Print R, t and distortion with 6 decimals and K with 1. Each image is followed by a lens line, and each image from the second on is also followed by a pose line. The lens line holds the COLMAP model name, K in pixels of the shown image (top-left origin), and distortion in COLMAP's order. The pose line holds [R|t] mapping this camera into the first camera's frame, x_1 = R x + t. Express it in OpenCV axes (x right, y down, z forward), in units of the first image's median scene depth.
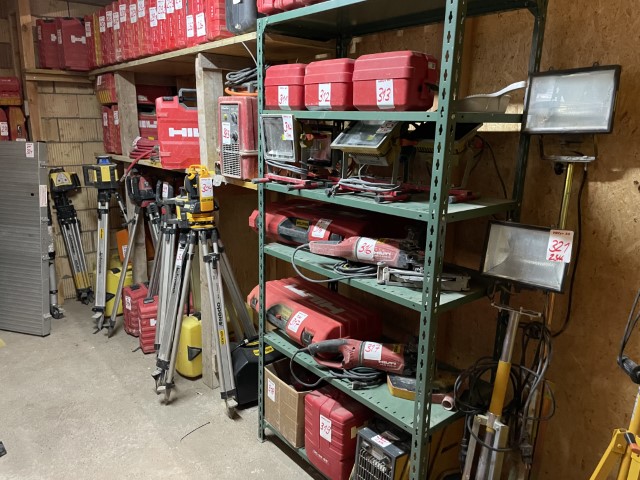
lens RADIAL K [[487.0, 0, 317.9], [0, 487.0, 246.5], [0, 0, 1]] dist [0.086704, -0.117496]
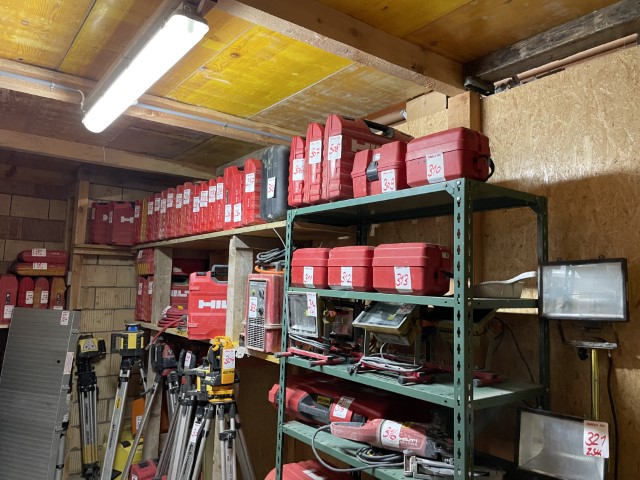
lens RADIAL K [[487.0, 0, 316.0], [0, 487.0, 234.7], [0, 0, 1]] dist [0.086704, -0.117496]
pose [[0.998802, 0.006156, -0.048547, -0.001130], [-0.022402, 0.939520, -0.341759, -0.015450], [0.043507, 0.342437, 0.938533, -0.021224]]
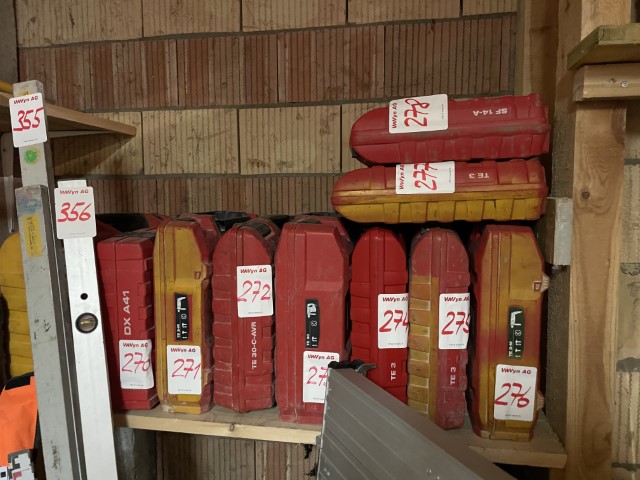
lens RADIAL K [[487.0, 0, 319.8], [0, 487.0, 244.0], [0, 0, 1]] dist [0.086704, -0.117496]
pose [[0.646759, 0.049160, -0.761108, -0.572913], [-0.168797, 0.982400, -0.079984, -0.278332], [0.743781, 0.180203, 0.643675, 0.911584]]
